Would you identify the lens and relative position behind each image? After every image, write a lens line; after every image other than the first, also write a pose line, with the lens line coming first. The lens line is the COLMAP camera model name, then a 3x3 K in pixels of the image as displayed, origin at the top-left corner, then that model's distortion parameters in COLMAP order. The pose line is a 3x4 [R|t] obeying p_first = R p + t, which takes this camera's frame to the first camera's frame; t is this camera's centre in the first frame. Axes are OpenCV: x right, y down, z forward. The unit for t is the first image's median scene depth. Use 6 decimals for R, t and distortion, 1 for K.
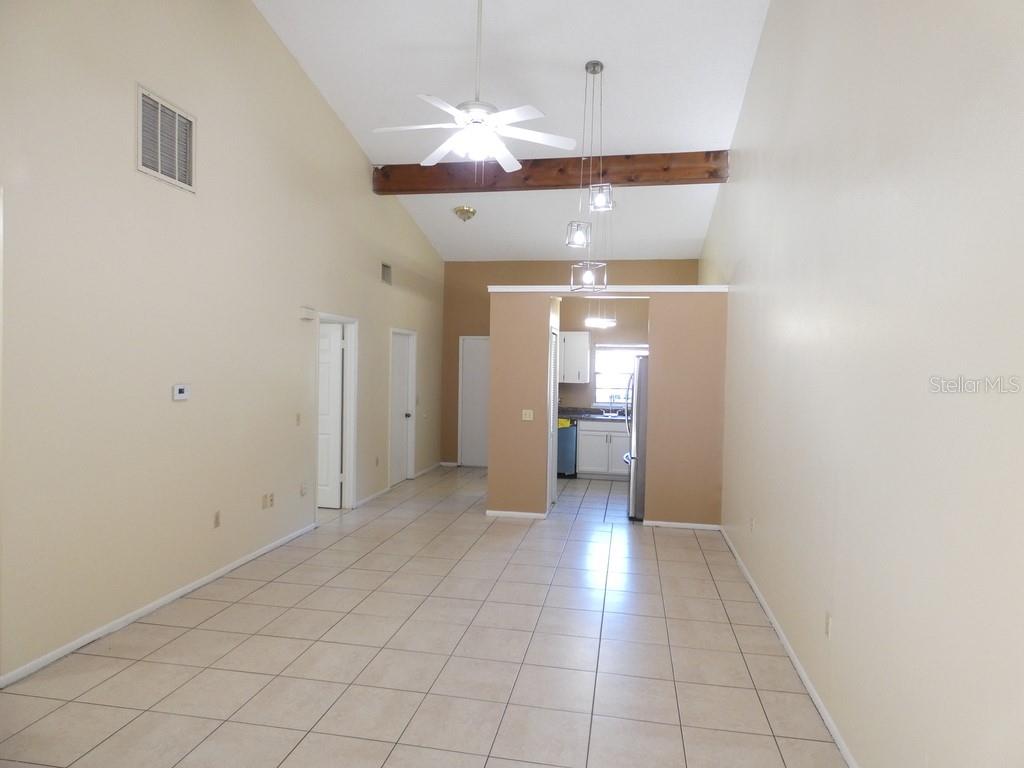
lens RADIAL K [[605.5, 0, 508.4], [0, 605.5, 388.1], [0, 0, 1]] dist [-0.000668, -0.000578]
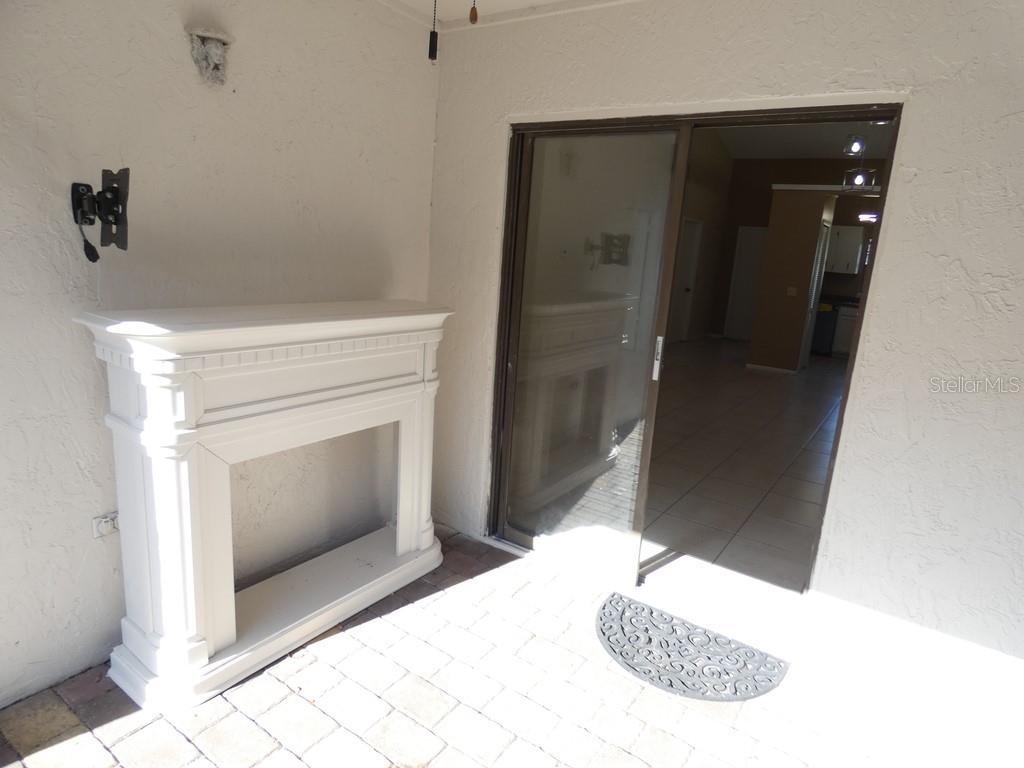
lens RADIAL K [[602.1, 0, 512.0], [0, 602.1, 384.0], [0, 0, 1]] dist [-0.001005, -0.037663]
pose [[0.913951, 0.135834, -0.382416, 0.003524], [-0.070269, 0.981056, 0.180532, 0.045133], [0.399694, -0.138125, 0.906182, -0.357457]]
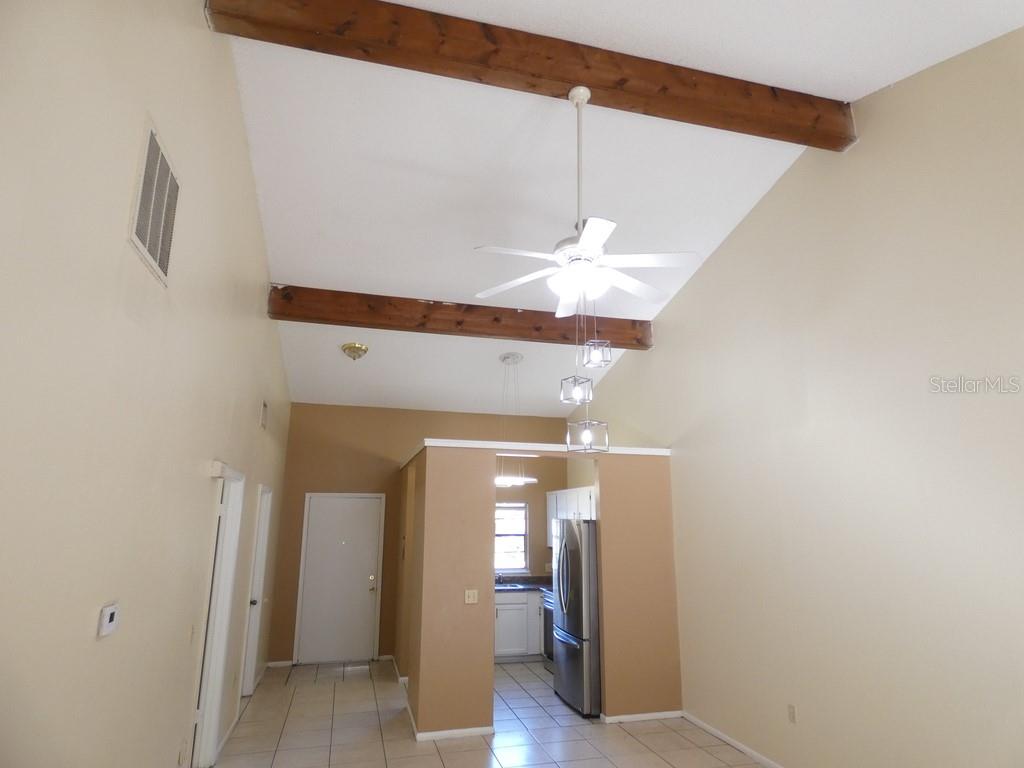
lens RADIAL K [[613.0, 0, 512.0], [0, 613.0, 384.0], [0, 0, 1]] dist [-0.004559, 0.033470]
pose [[0.895014, 0.079979, 0.438808, -0.285517], [0.029009, 0.971272, -0.236196, -0.034875], [-0.445093, 0.224128, 0.866983, 0.177941]]
